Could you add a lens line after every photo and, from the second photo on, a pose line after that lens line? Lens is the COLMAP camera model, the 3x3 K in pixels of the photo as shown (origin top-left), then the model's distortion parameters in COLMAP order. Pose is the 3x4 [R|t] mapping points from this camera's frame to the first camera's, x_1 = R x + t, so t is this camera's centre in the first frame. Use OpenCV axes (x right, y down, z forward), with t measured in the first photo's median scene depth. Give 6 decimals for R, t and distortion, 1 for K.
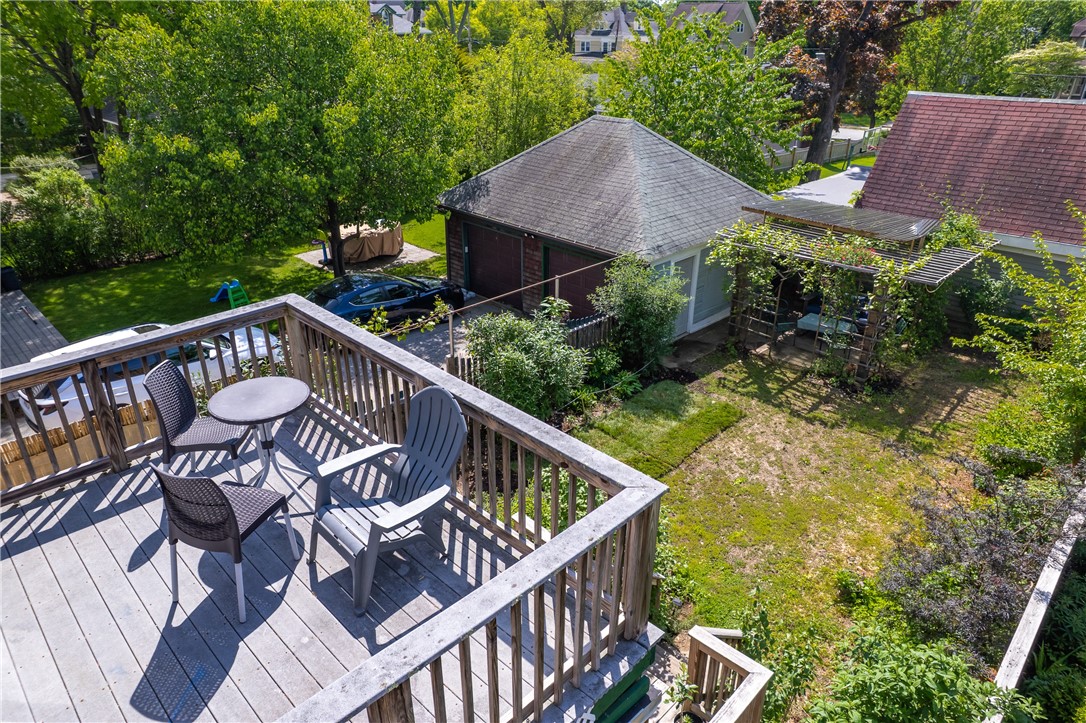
lens RADIAL K [[695.7, 0, 543.0], [0, 695.7, 361.5], [0, 0, 1]] dist [-0.058877, 0.055491]
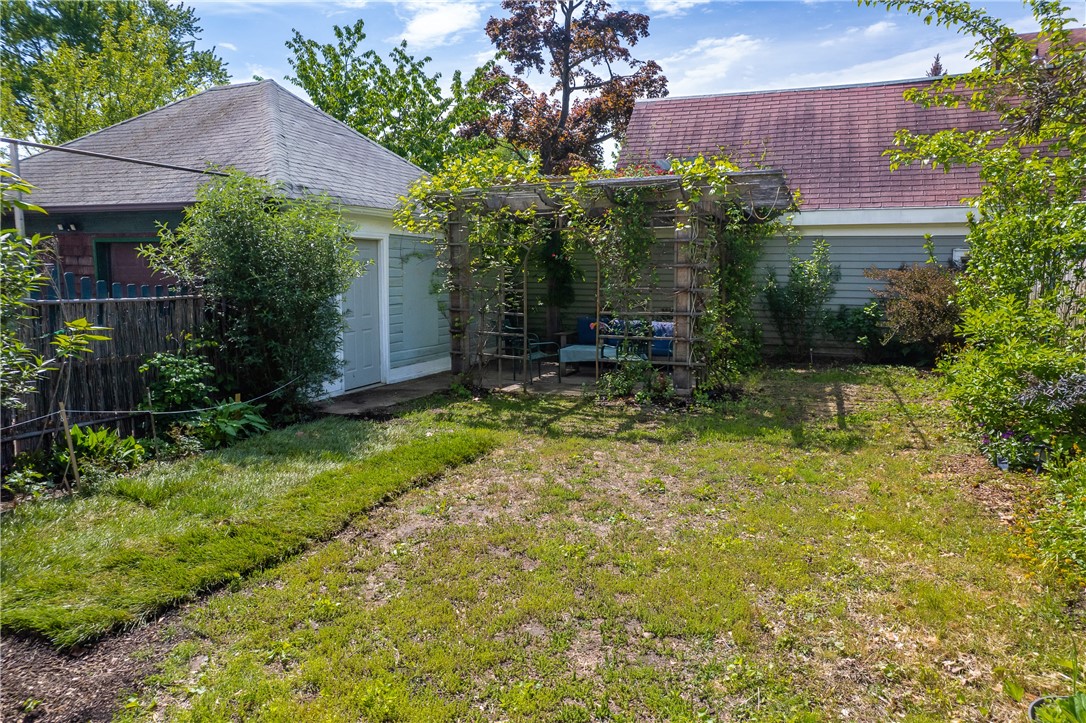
lens RADIAL K [[695.7, 0, 543.0], [0, 695.7, 361.5], [0, 0, 1]] dist [-0.058877, 0.055491]
pose [[0.926170, -0.047954, 0.374044, 0.142879], [0.164853, 0.943571, -0.287223, 0.155627], [-0.339163, 0.327680, 0.881813, 0.539442]]
